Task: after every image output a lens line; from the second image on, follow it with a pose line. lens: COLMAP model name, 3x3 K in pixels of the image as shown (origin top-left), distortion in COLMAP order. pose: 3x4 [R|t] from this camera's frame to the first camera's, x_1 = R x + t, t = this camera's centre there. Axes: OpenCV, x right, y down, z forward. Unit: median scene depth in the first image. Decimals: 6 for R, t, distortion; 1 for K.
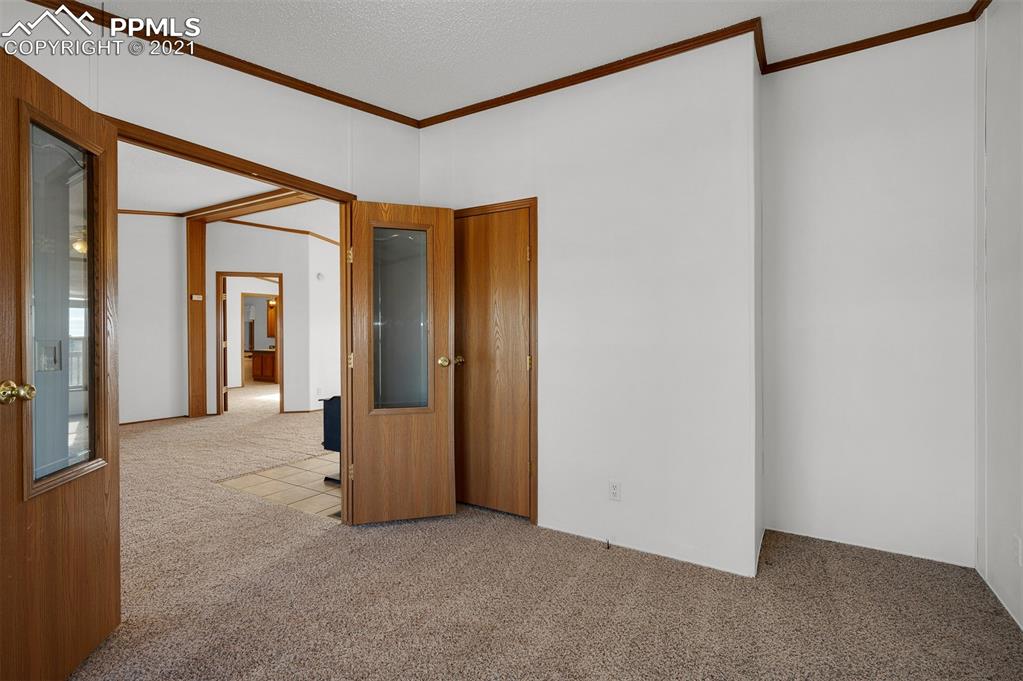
lens RADIAL K [[469.2, 0, 511.1], [0, 469.2, 337.5], [0, 0, 1]] dist [-0.000705, -0.000624]
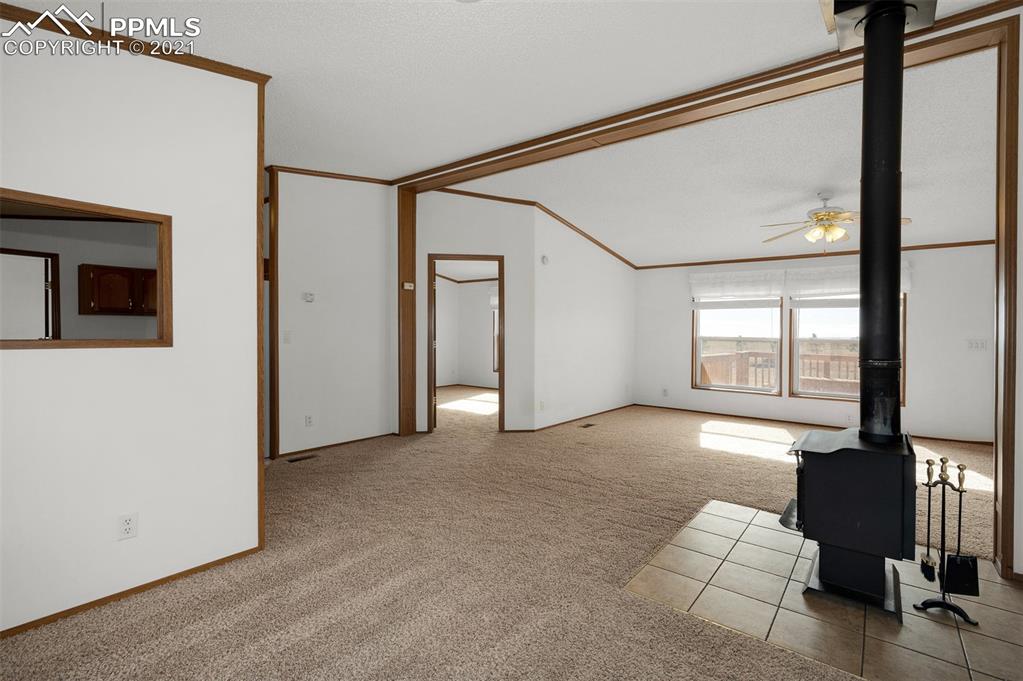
lens RADIAL K [[469.2, 0, 514.2], [0, 469.2, 341.3], [0, 0, 1]] dist [-0.000705, -0.000624]
pose [[0.991655, 0.013075, -0.128257, -0.378082], [-0.011024, 0.999800, 0.016690, -0.006260], [0.128449, -0.015136, 0.991601, 0.222711]]
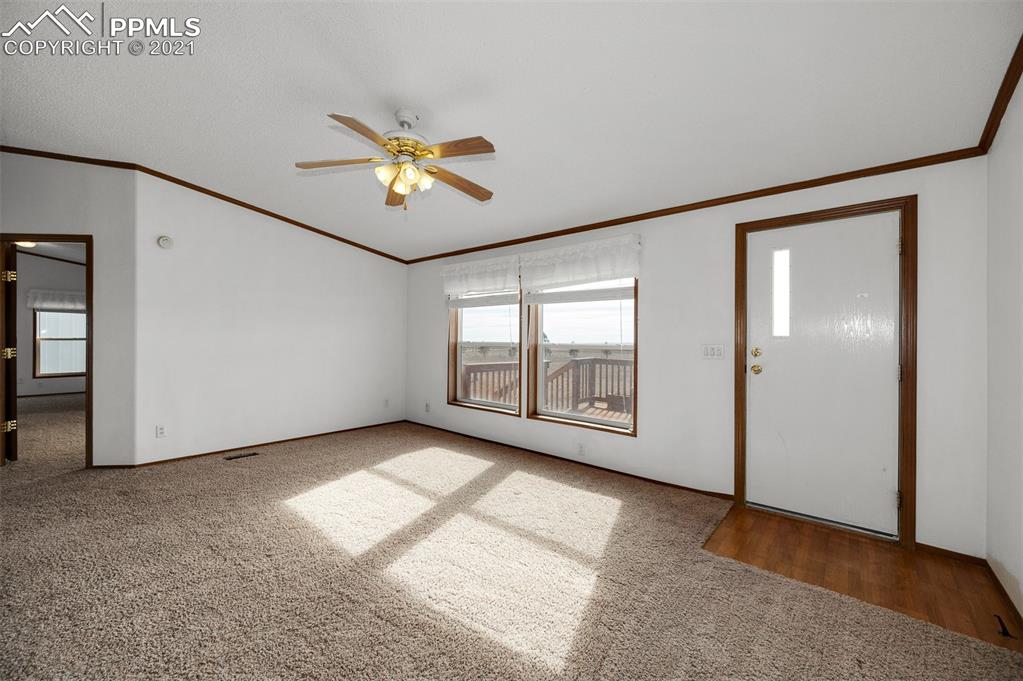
lens RADIAL K [[400.1, 0, 507.8], [0, 400.1, 339.5], [0, 0, 1]] dist [0.001137, 0.000292]
pose [[0.984400, 0.008891, -0.175719, 0.131120], [-0.008783, 0.999960, 0.001391, -0.008710], [0.175724, 0.000174, 0.984439, 0.605698]]
